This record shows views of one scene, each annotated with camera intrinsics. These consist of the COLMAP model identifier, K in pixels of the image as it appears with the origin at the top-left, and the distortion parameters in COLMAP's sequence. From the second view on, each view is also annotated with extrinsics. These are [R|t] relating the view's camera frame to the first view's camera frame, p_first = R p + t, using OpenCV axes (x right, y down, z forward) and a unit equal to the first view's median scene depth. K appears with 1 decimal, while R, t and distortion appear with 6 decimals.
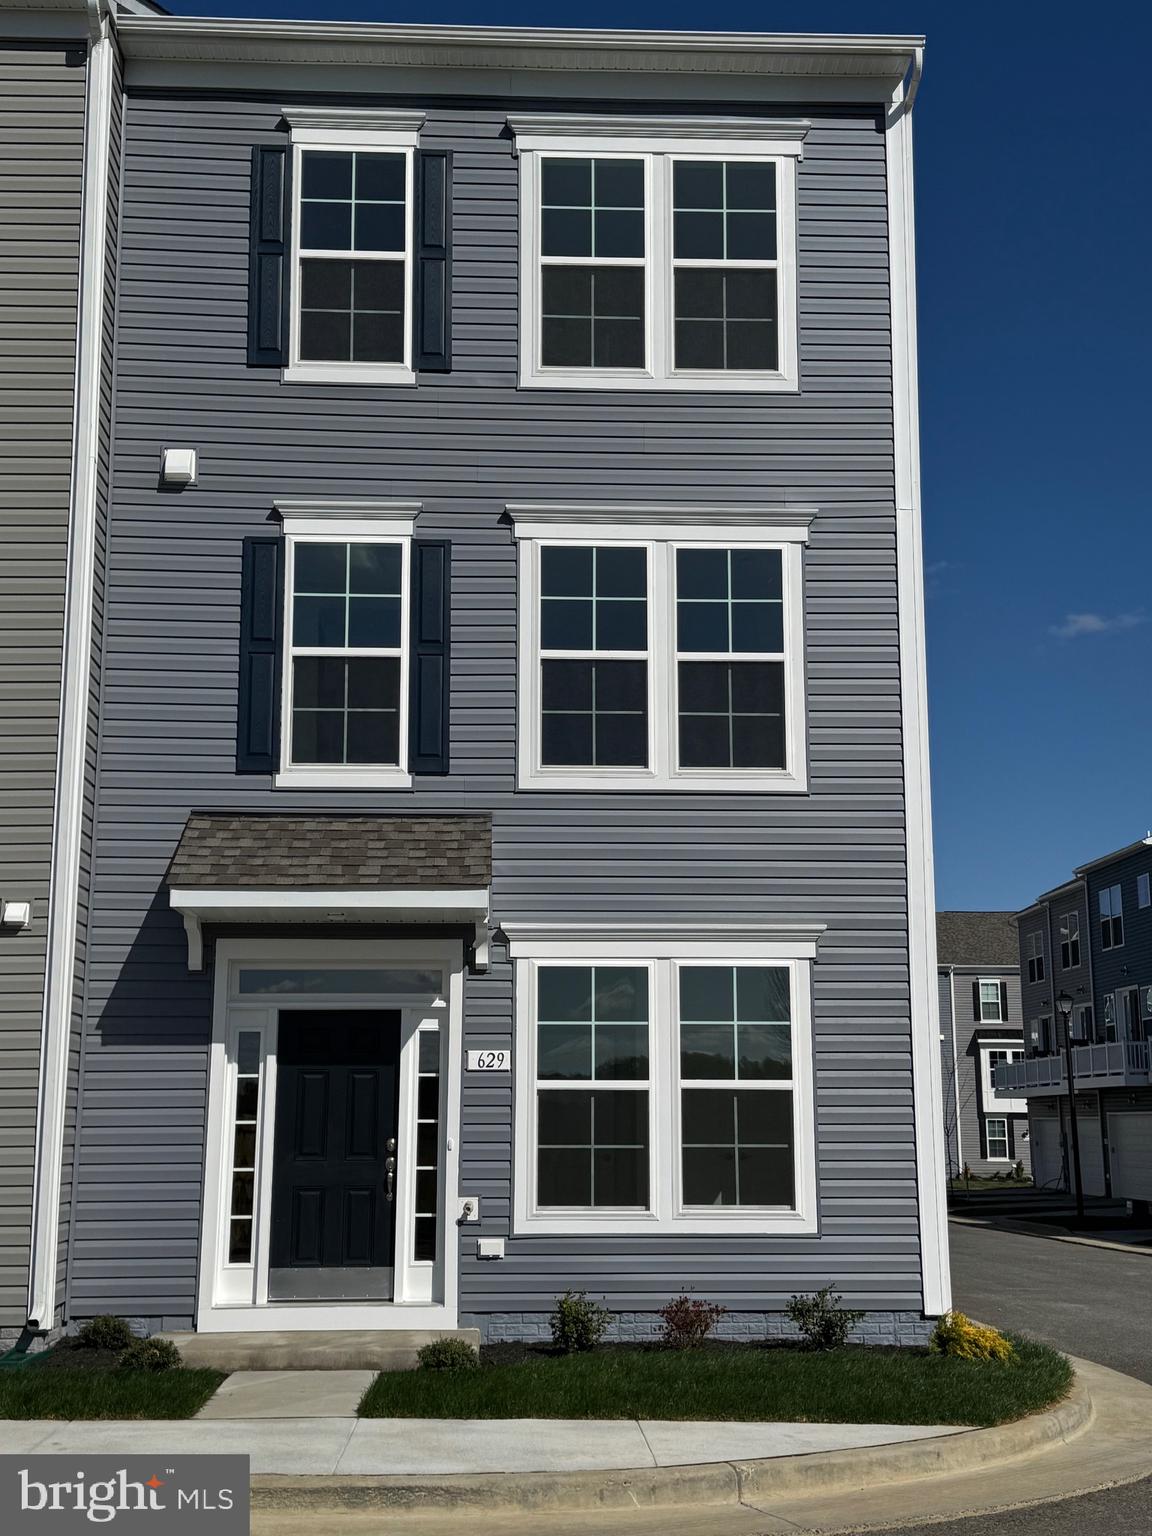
lens RADIAL K [[1881.8, 0, 579.2], [0, 1881.8, 754.9], [0, 0, 1]] dist [0.102659, 0.000000]
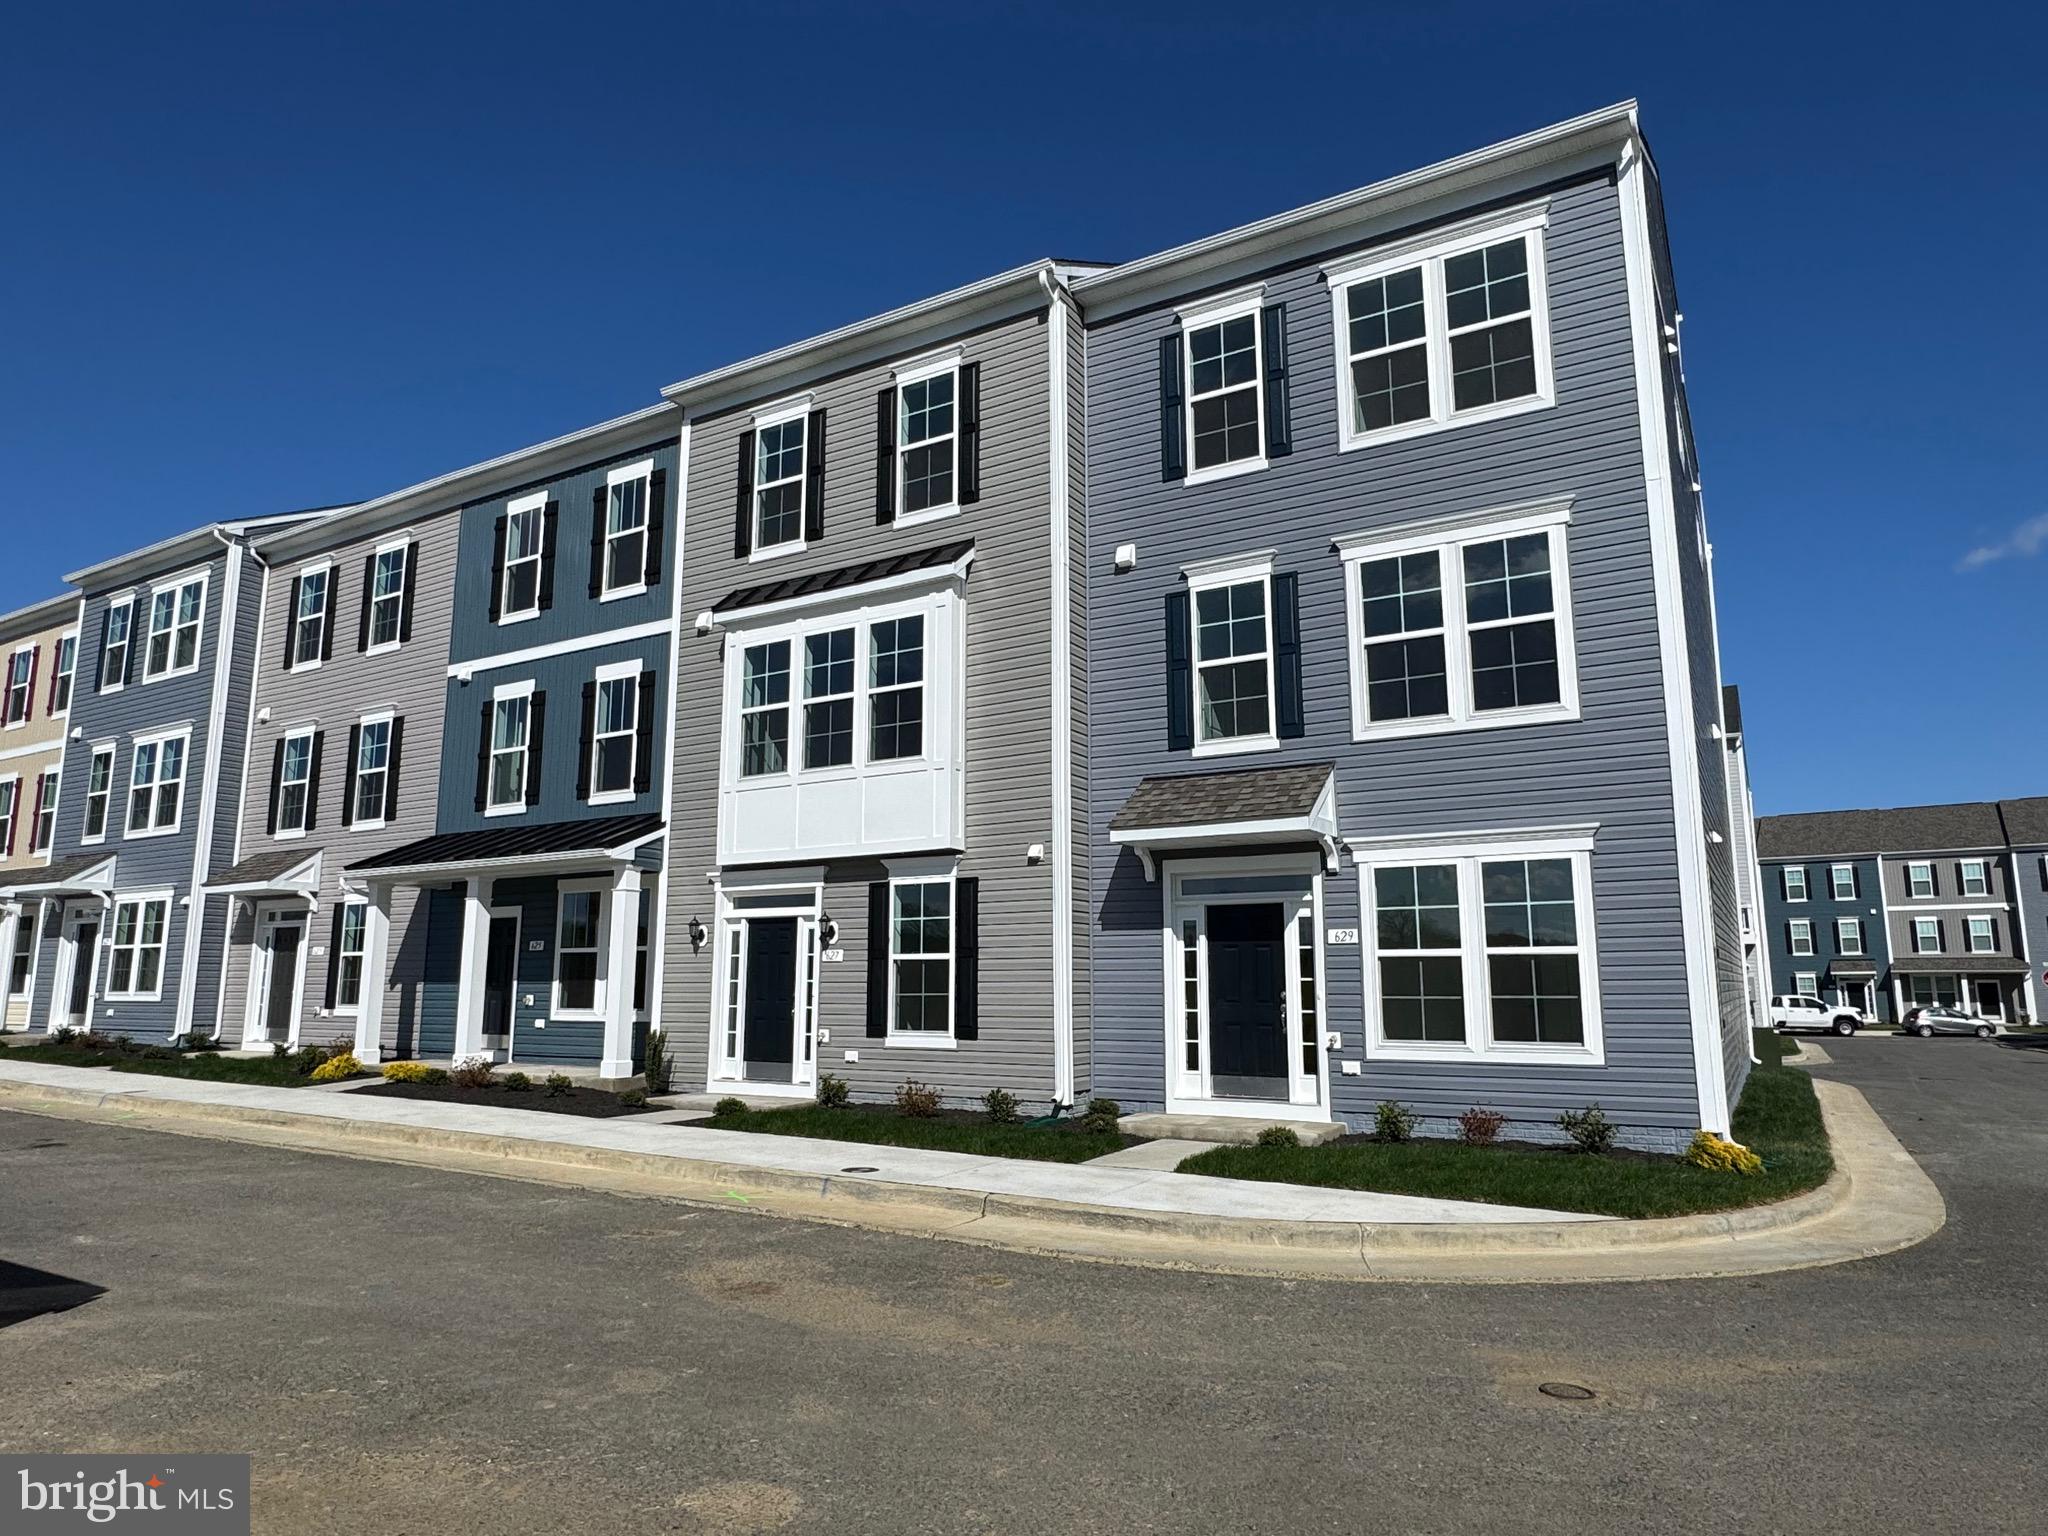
lens RADIAL K [[1244.3, 0, 1046.0], [0, 1244.3, 773.2], [0, 0, 1]] dist [-0.005696, -0.004111]
pose [[0.835797, -0.093804, -0.540967, 0.272404], [0.104116, 0.994498, -0.011588, 0.028720], [0.539077, -0.046638, 0.840964, 0.108975]]
